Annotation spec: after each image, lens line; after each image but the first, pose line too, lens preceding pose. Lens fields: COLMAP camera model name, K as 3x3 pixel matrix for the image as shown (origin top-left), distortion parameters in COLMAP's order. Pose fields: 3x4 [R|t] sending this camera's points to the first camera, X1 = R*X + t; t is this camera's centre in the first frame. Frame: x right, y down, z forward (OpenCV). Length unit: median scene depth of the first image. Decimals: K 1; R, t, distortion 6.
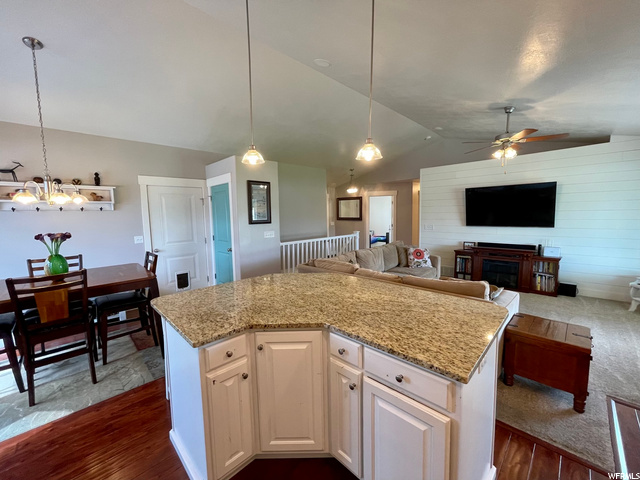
lens RADIAL K [[259.0, 0, 318.6], [0, 259.0, 238.0], [0, 0, 1]] dist [-0.000104, -0.000123]
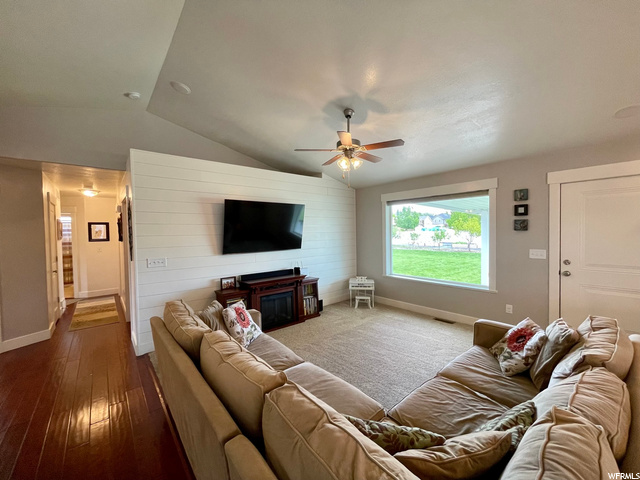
lens RADIAL K [[259.0, 0, 318.6], [0, 259.0, 238.0], [0, 0, 1]] dist [-0.000104, -0.000123]
pose [[0.077960, -0.011334, 0.996892, -0.110570], [0.108585, 0.994083, 0.002810, -0.084109], [-0.991026, 0.108028, 0.078729, 0.905539]]
